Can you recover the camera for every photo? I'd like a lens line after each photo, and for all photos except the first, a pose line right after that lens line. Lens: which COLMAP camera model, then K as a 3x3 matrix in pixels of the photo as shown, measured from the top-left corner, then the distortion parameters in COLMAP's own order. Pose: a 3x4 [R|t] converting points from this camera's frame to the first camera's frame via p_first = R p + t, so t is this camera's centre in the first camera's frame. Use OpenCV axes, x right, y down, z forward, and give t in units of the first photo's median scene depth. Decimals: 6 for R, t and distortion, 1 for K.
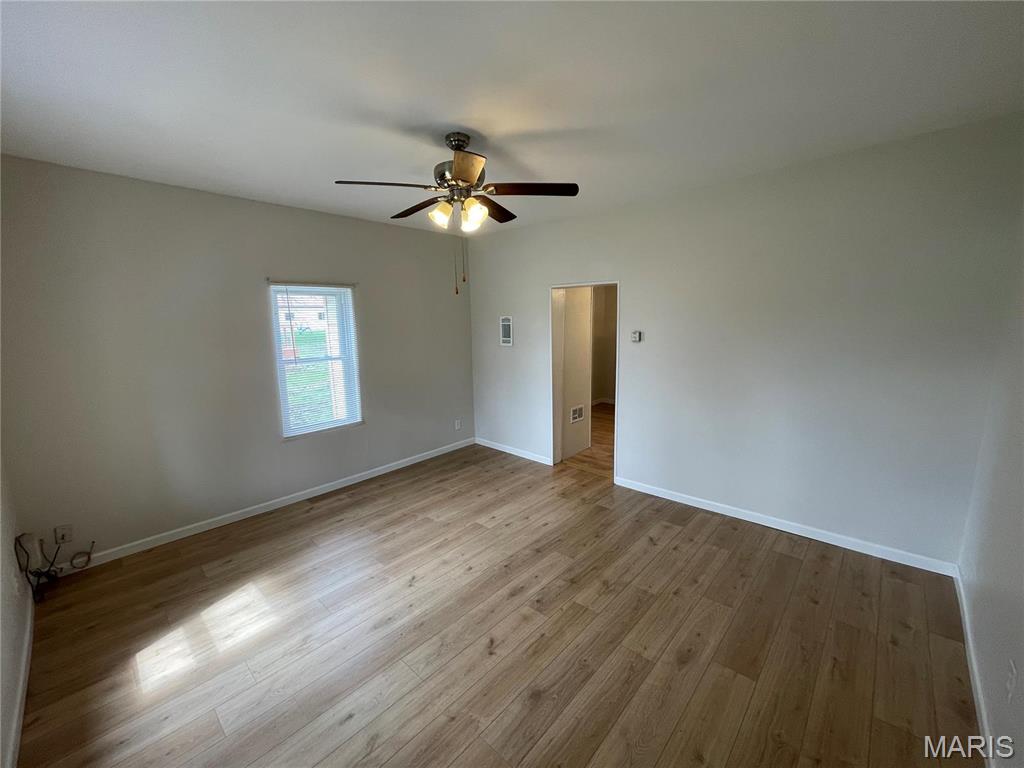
lens RADIAL K [[410.4, 0, 516.1], [0, 410.4, 385.6], [0, 0, 1]] dist [0.001897, 0.000340]
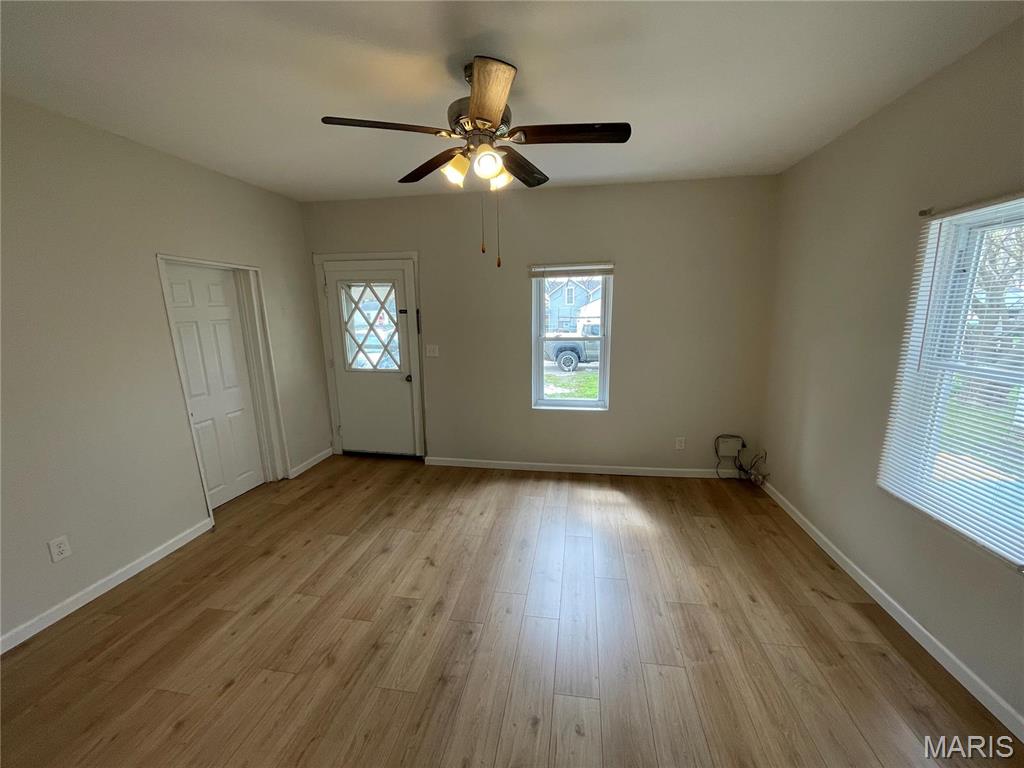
lens RADIAL K [[410.4, 0, 516.1], [0, 410.4, 385.6], [0, 0, 1]] dist [0.001897, 0.000340]
pose [[-0.835634, 0.135970, -0.532191, 0.277918], [-0.050185, 0.945927, 0.320475, -0.268169], [0.546989, 0.294508, -0.783625, 1.698243]]
